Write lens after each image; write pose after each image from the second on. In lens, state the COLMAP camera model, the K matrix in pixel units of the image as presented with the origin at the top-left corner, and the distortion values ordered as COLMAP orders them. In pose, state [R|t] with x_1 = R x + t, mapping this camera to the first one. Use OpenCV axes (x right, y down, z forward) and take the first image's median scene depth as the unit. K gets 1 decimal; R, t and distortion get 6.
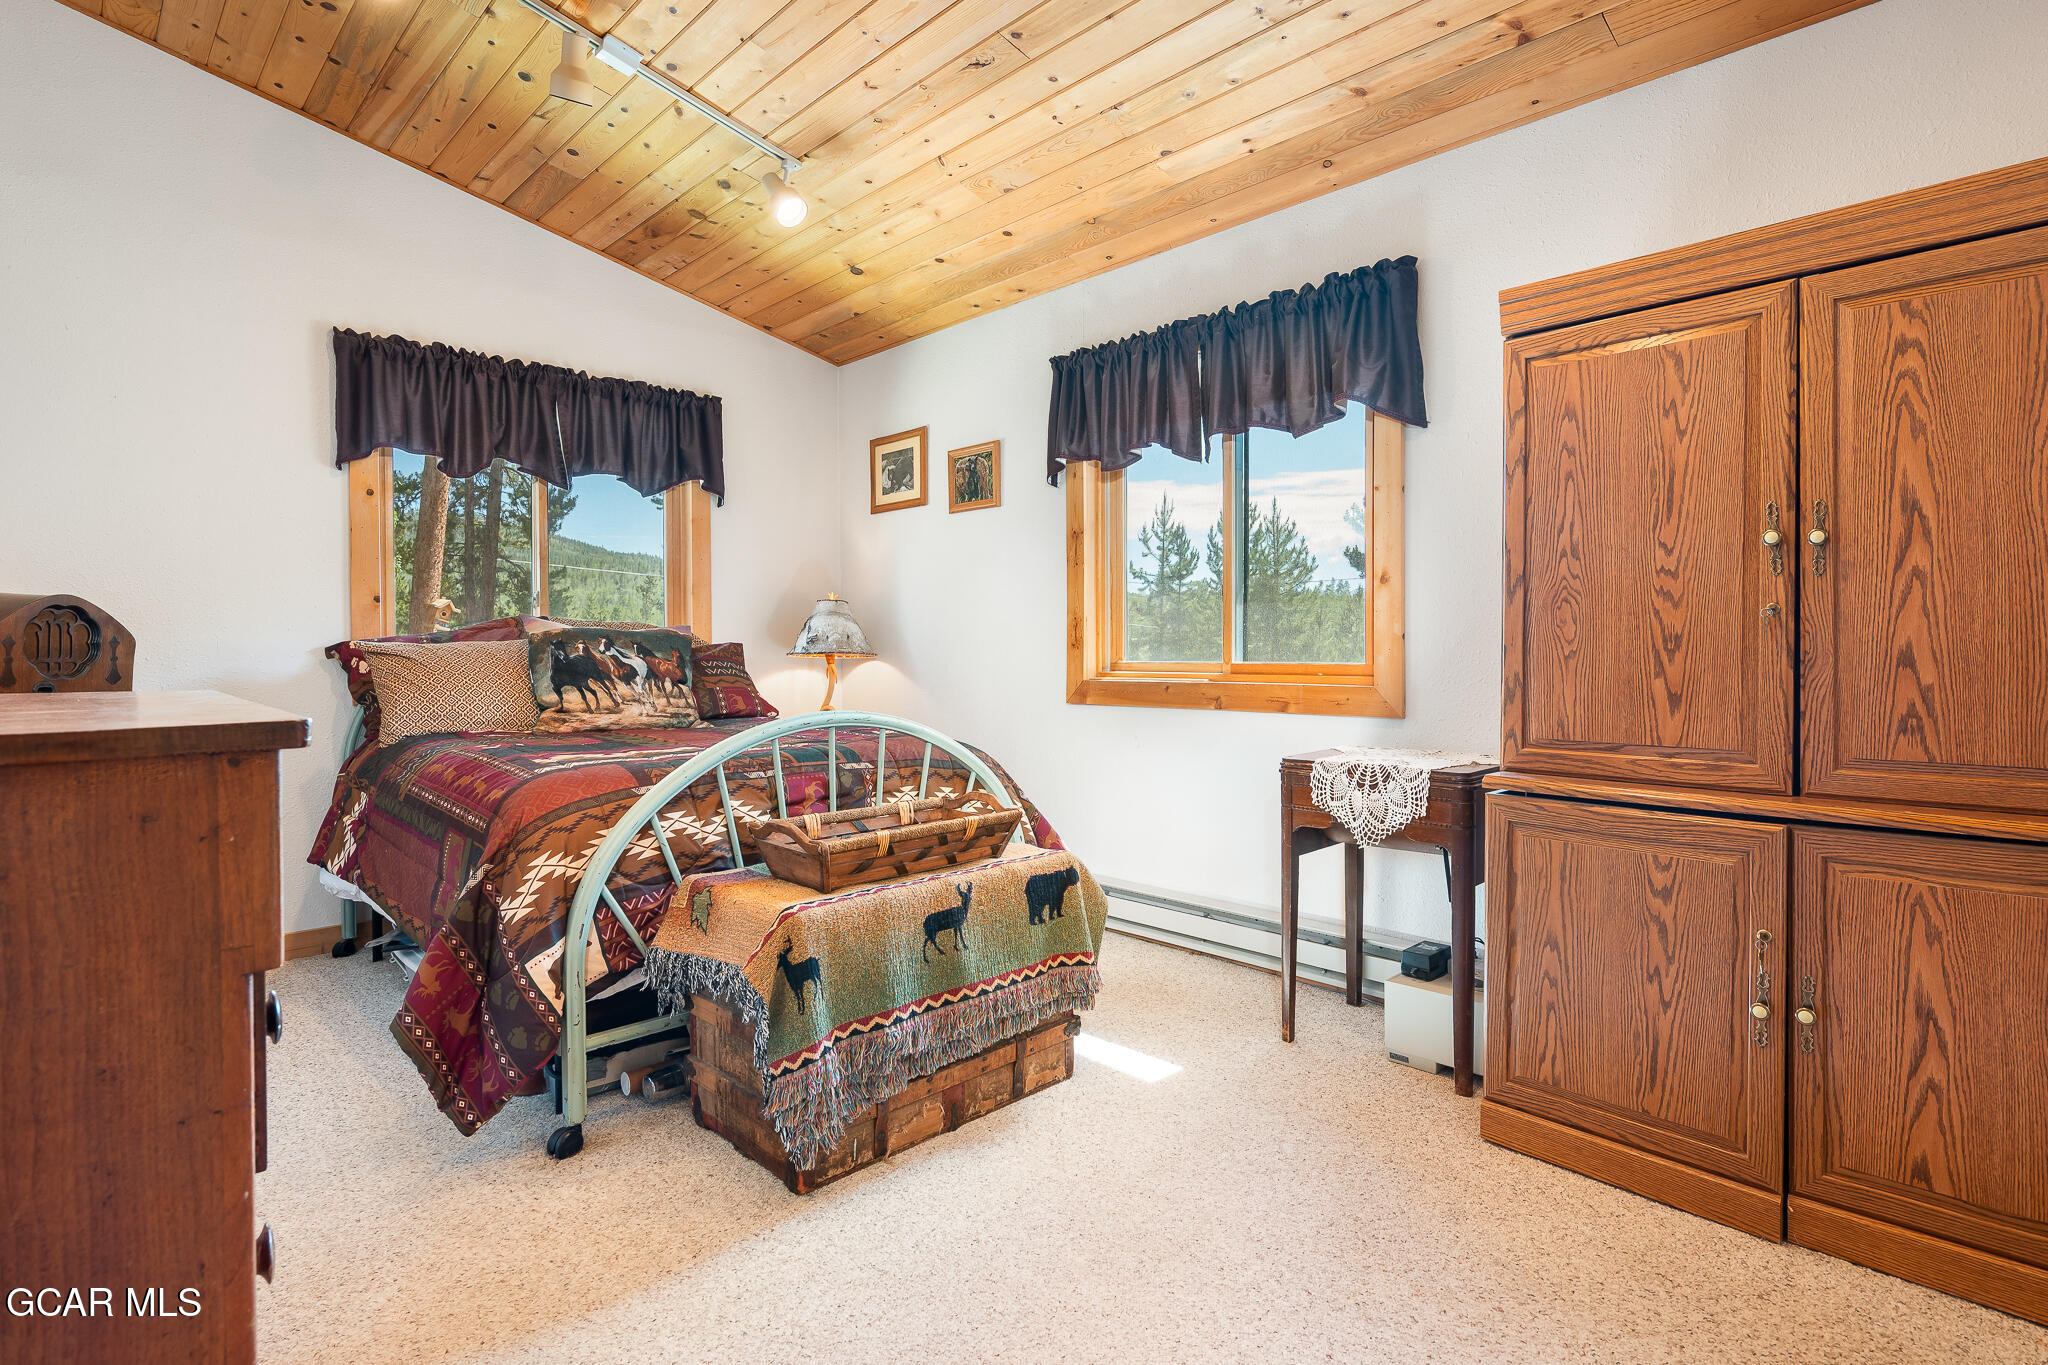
lens RADIAL K [[976.9, 0, 1020.3], [0, 976.9, 674.6], [0, 0, 1]] dist [-0.012298, -0.001396]
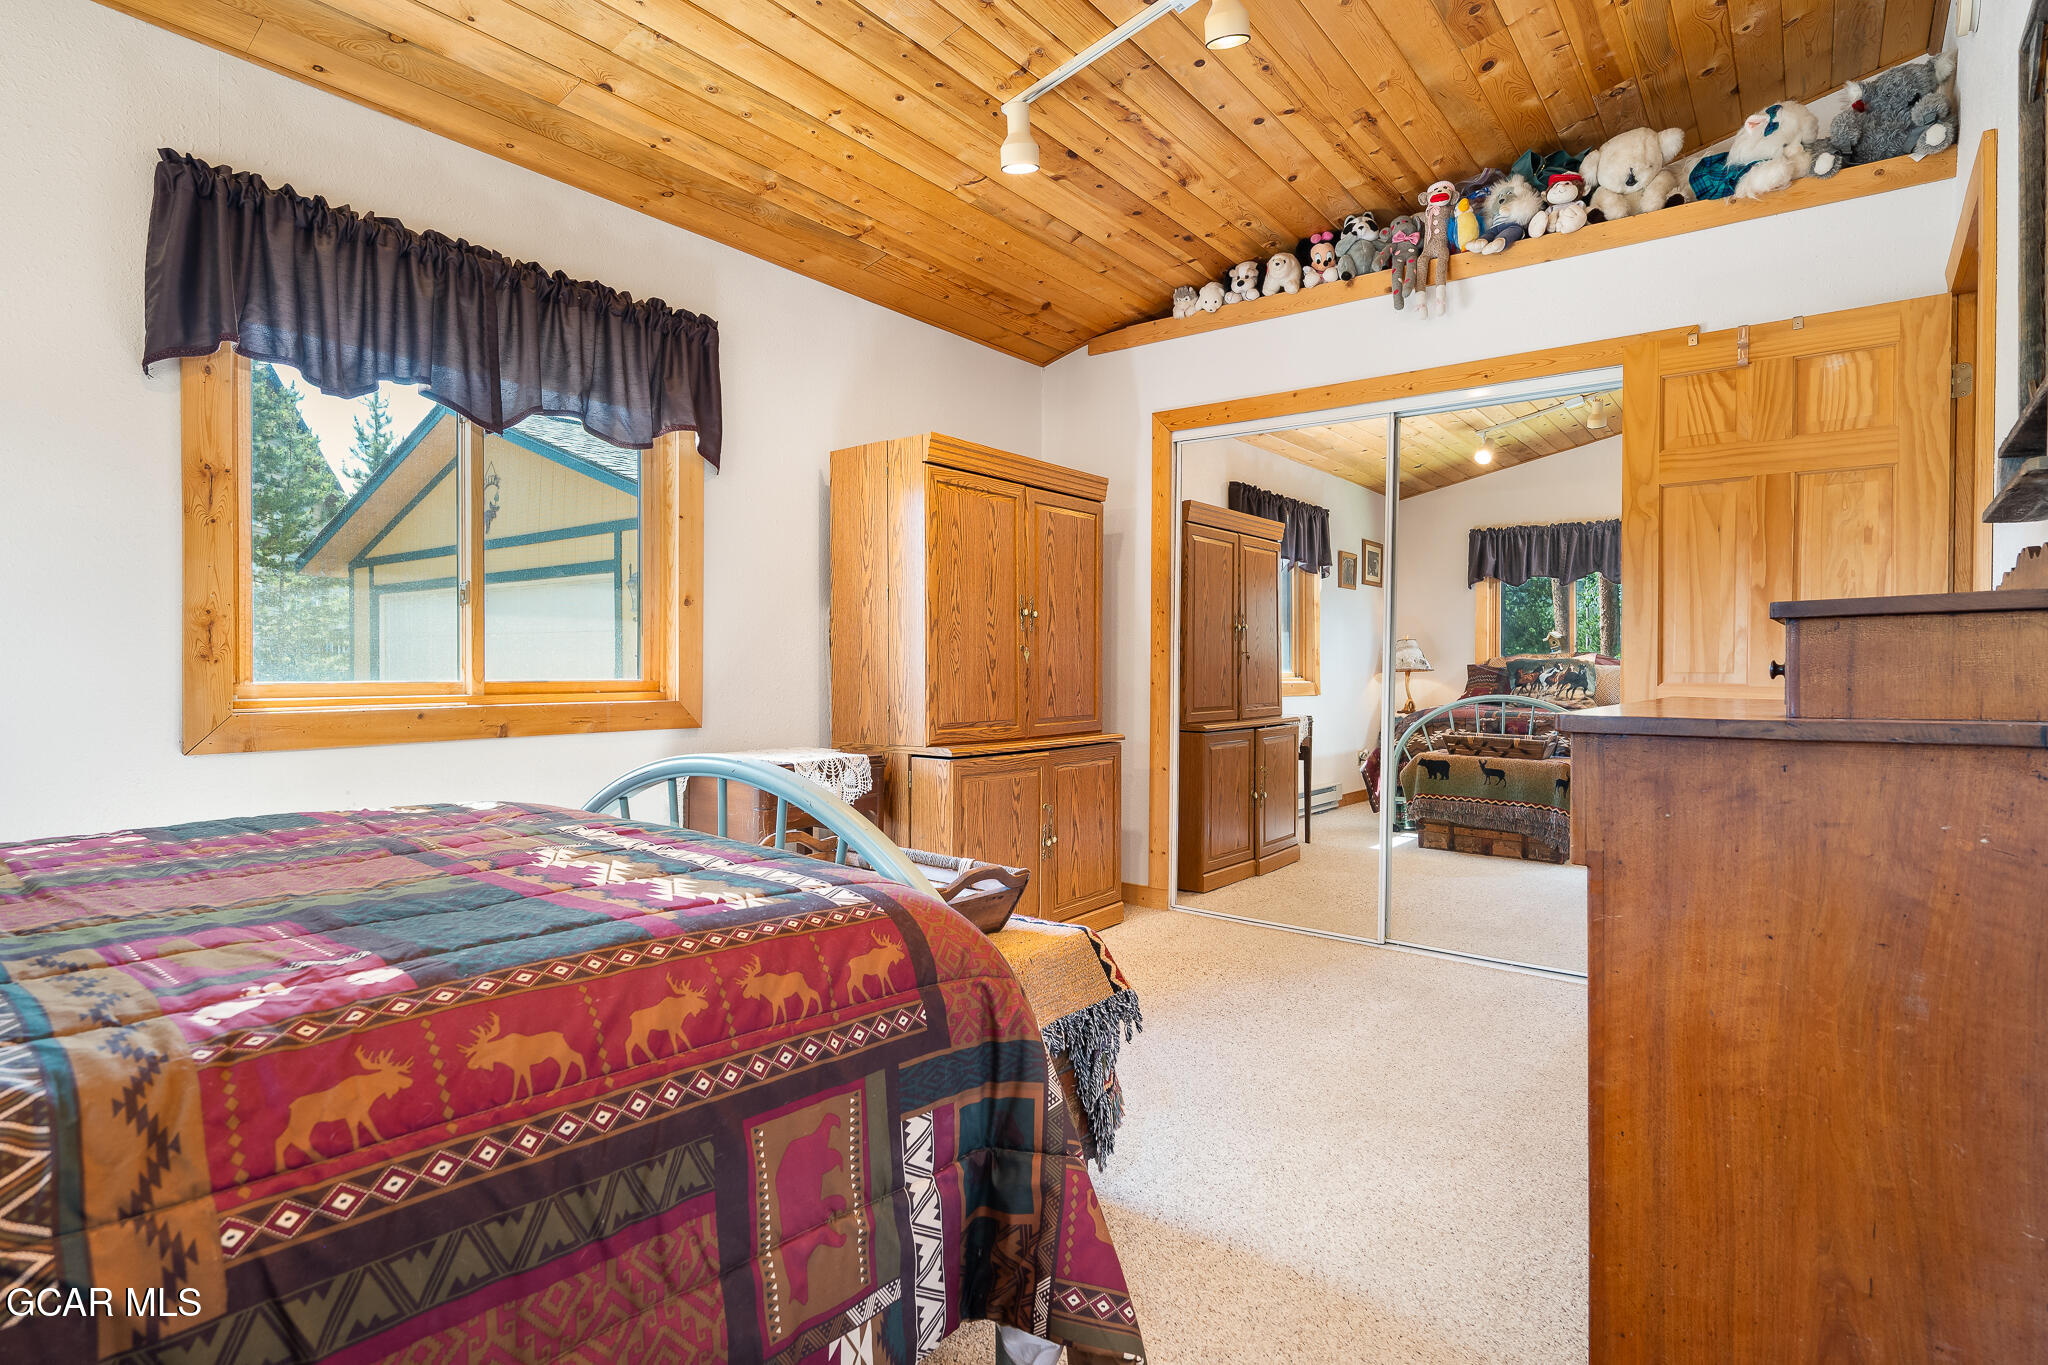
lens RADIAL K [[1070.1, 0, 1020.0], [0, 1070.1, 682.1], [0, 0, 1]] dist [-0.006315, -0.000288]
pose [[-0.141125, -0.005247, 0.989978, -1.049243], [0.025424, 0.999637, 0.008922, -0.011614], [-0.989665, 0.026429, -0.140941, 0.977309]]
